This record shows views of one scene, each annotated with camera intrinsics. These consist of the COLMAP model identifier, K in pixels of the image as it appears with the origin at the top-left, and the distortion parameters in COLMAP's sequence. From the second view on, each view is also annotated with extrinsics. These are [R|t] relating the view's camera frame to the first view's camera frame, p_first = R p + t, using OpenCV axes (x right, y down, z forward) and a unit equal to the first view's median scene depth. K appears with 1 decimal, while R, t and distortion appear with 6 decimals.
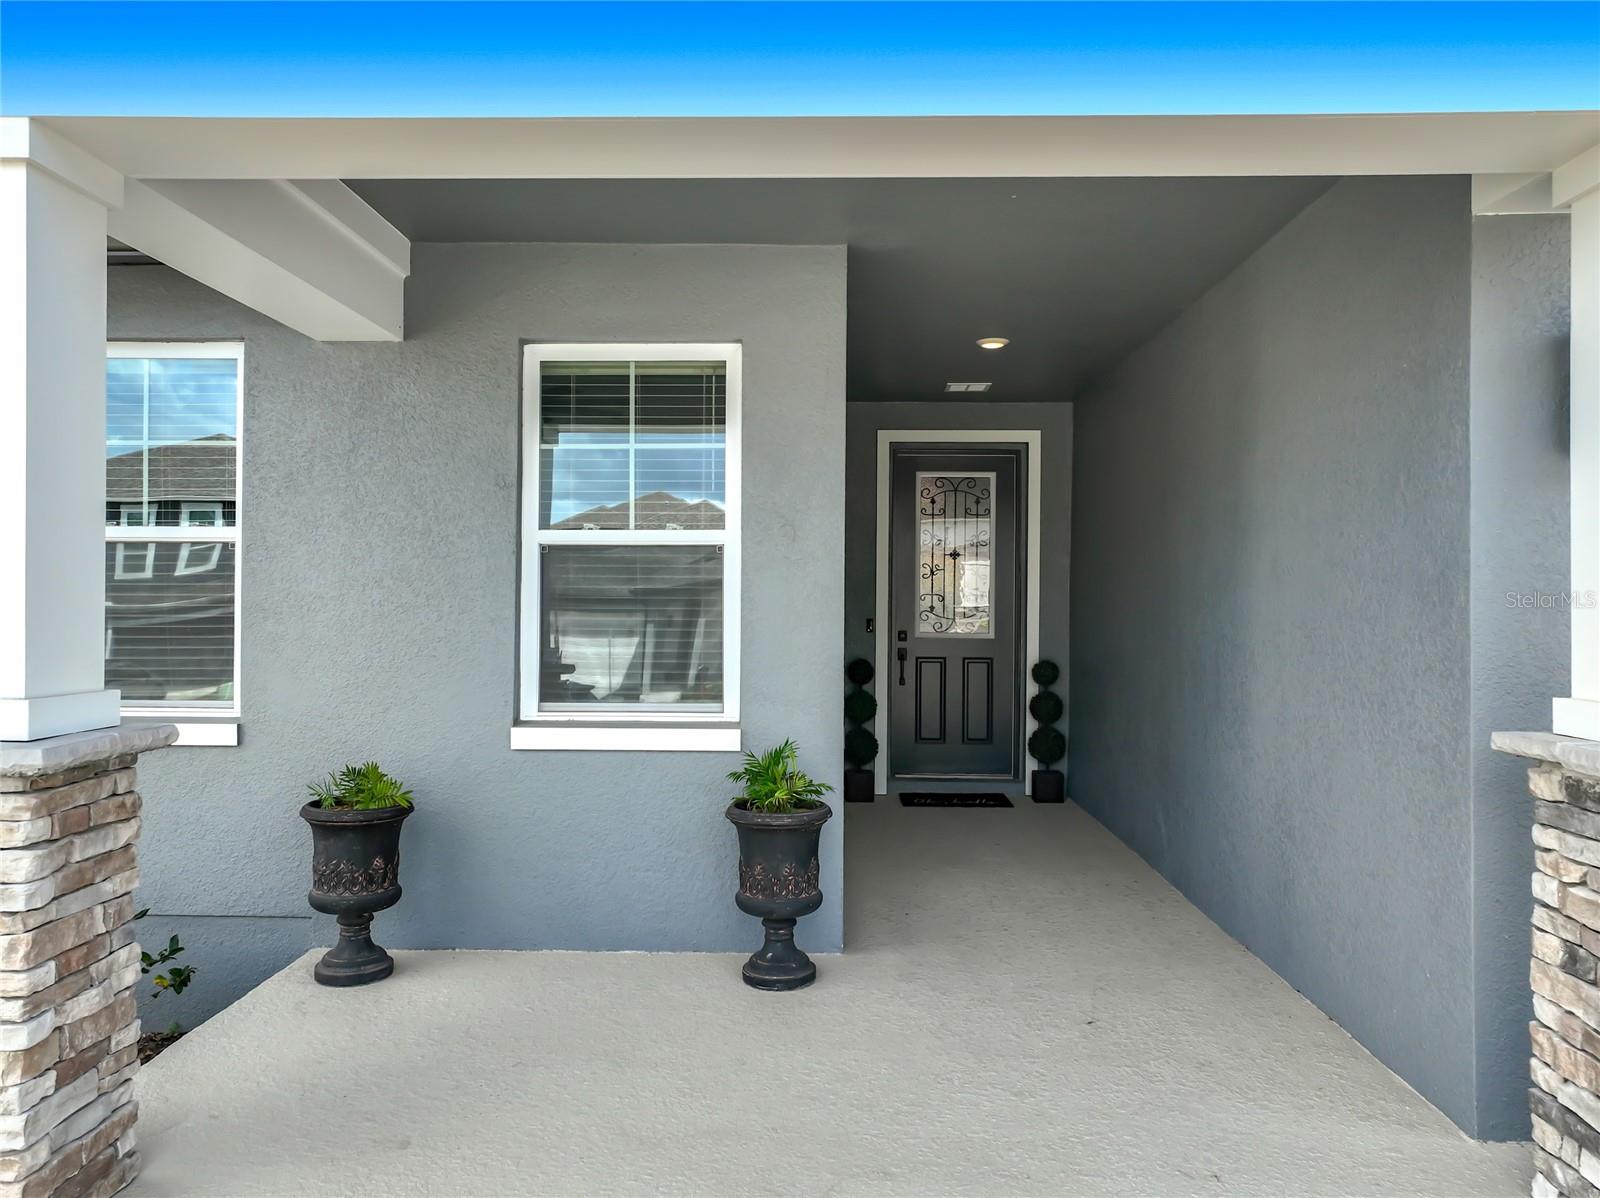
lens RADIAL K [[1127.7, 0, 795.9], [0, 1127.7, 595.6], [0, 0, 1]] dist [0.004431, 0.005604]
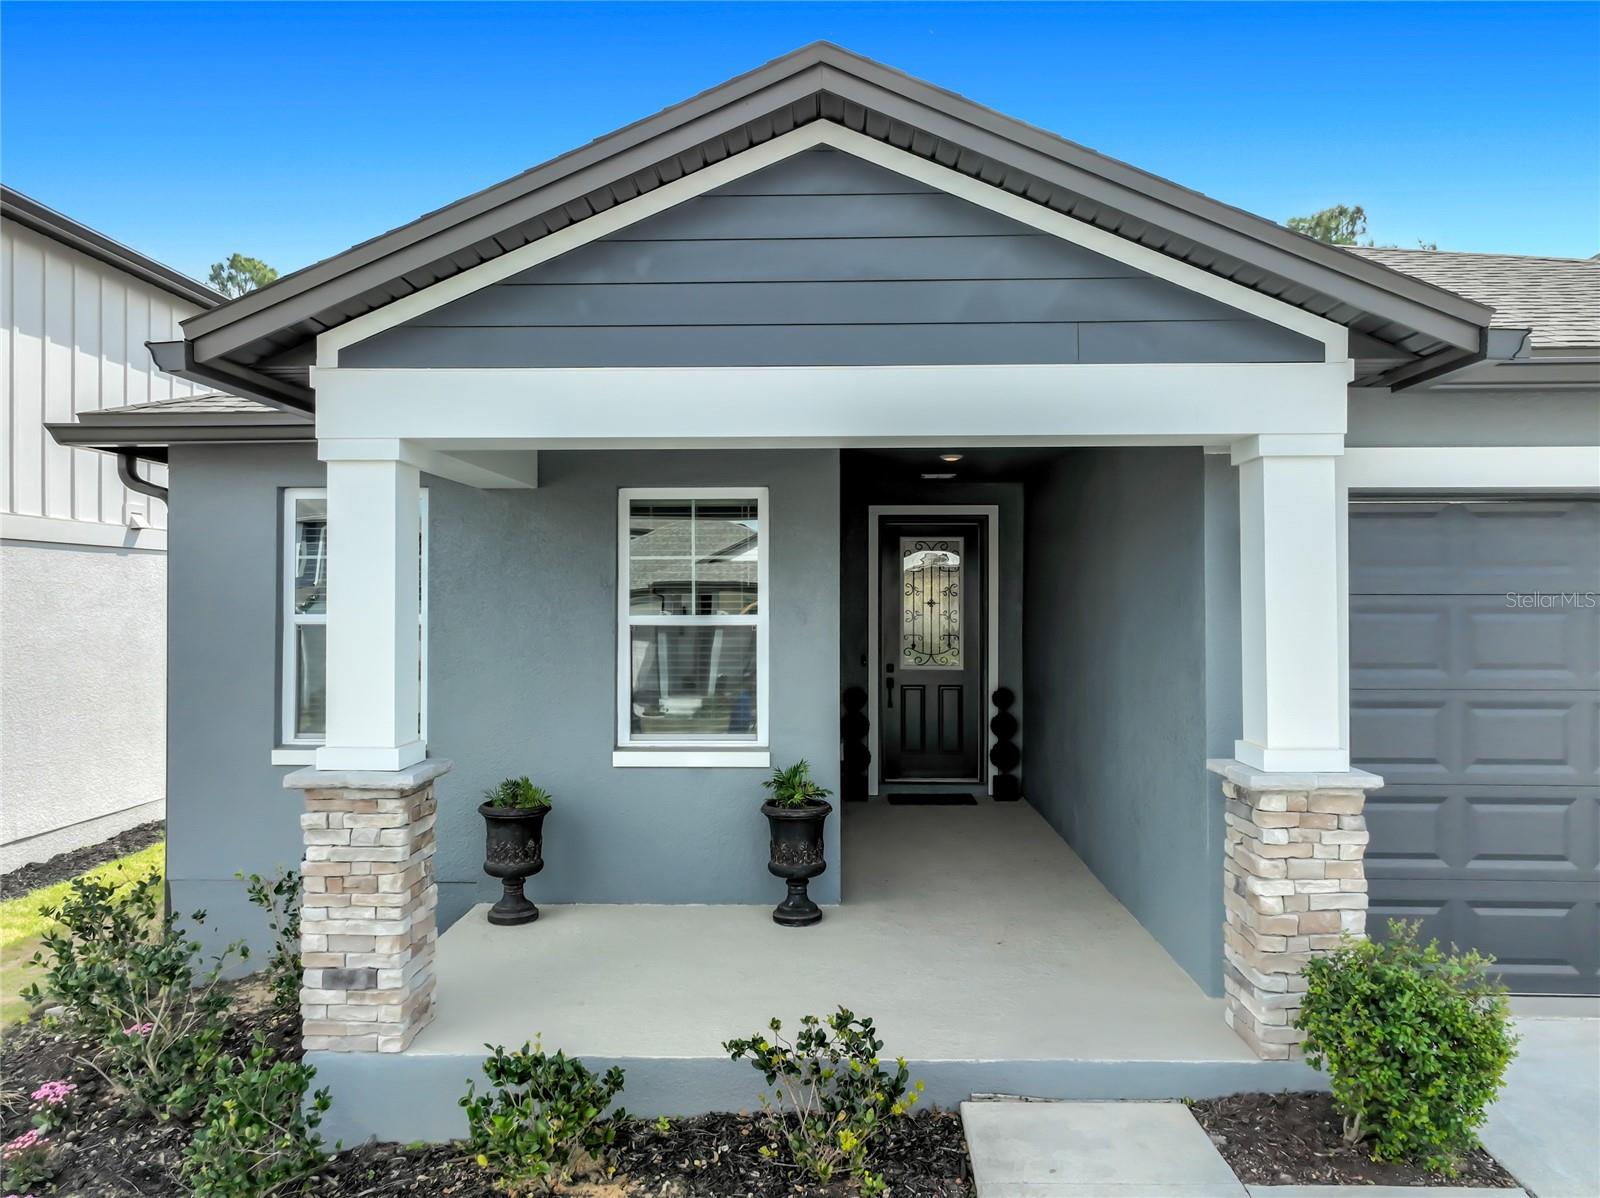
lens RADIAL K [[1101.0, 0, 793.8], [0, 1101.0, 591.8], [0, 0, 1]] dist [-0.007297, 0.017875]
pose [[0.999952, -0.006932, -0.006862, -0.006212], [0.006880, 0.999948, -0.007583, -0.077826], [0.006915, 0.007536, 0.999948, -0.426707]]
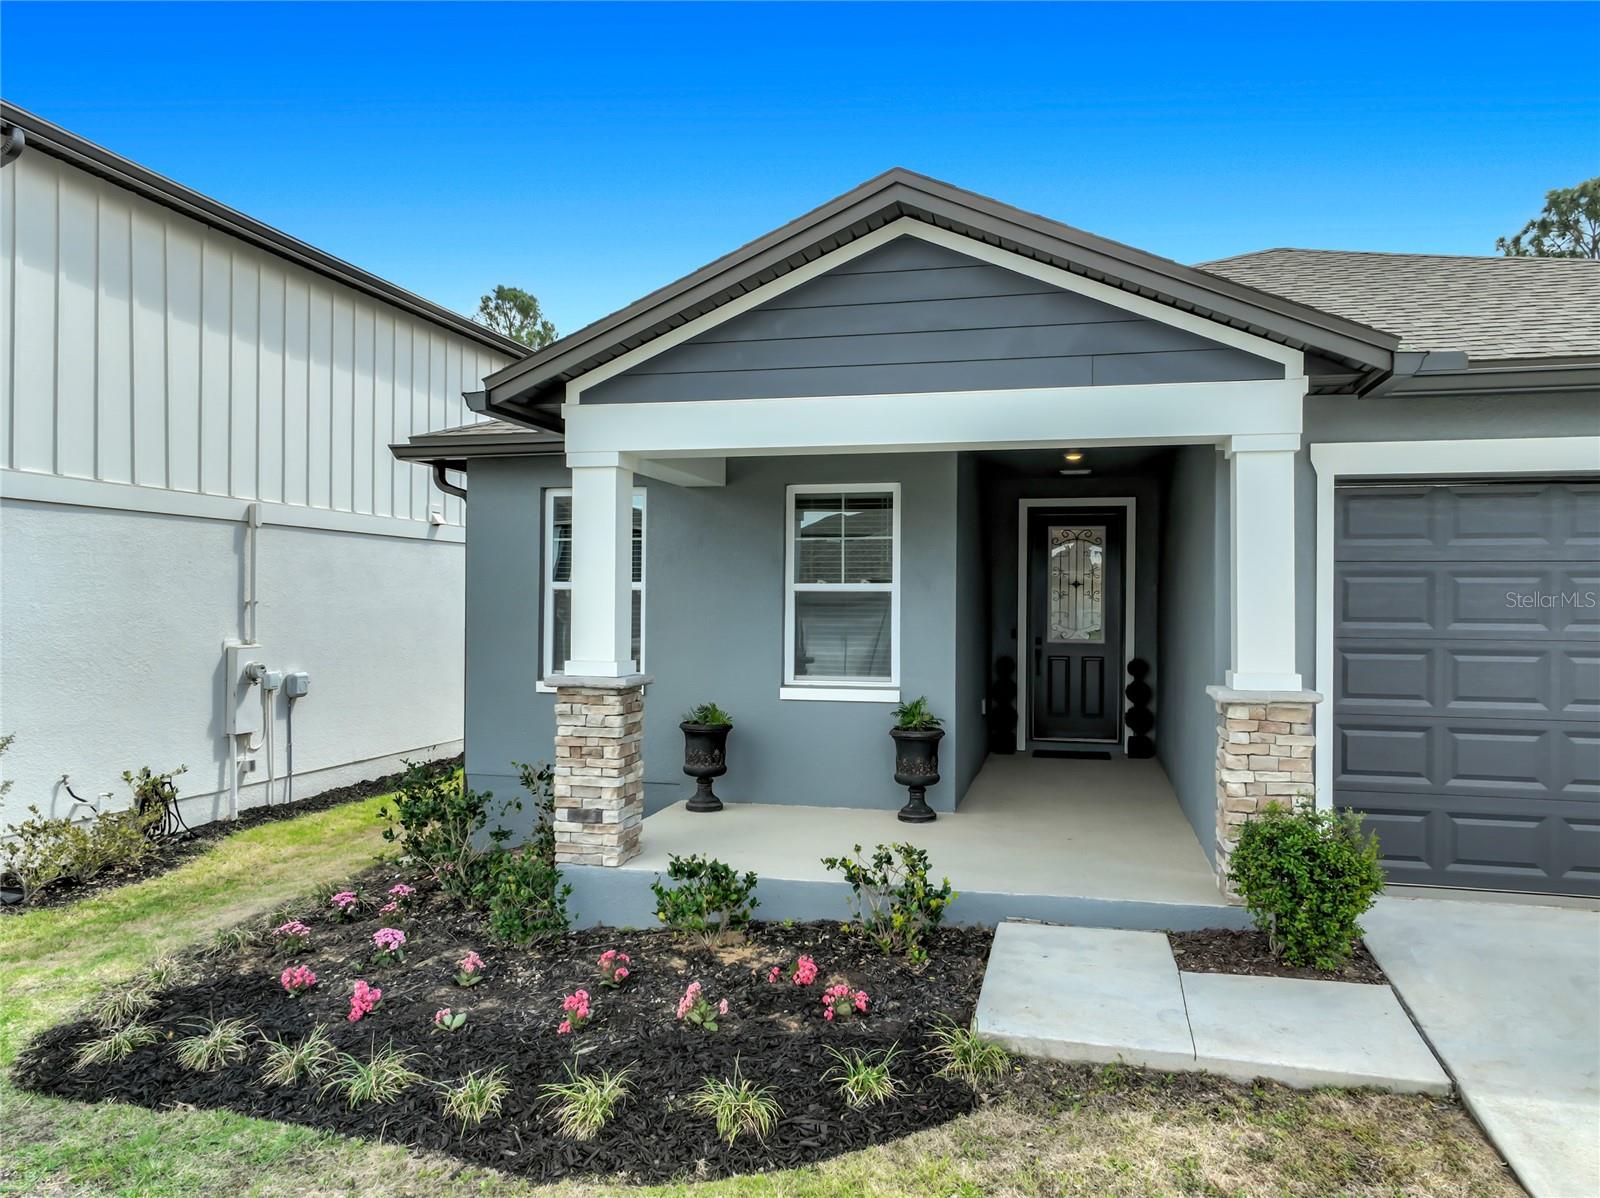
lens RADIAL K [[1077.8, 0, 800.0], [0, 1077.8, 599.0], [0, 0, 1]] dist [0.001918, 0.002829]
pose [[0.978311, 0.000251, -0.207140, 0.157228], [-0.000495, 0.999999, -0.001125, -0.030795], [0.207139, 0.001203, 0.978311, -0.772009]]
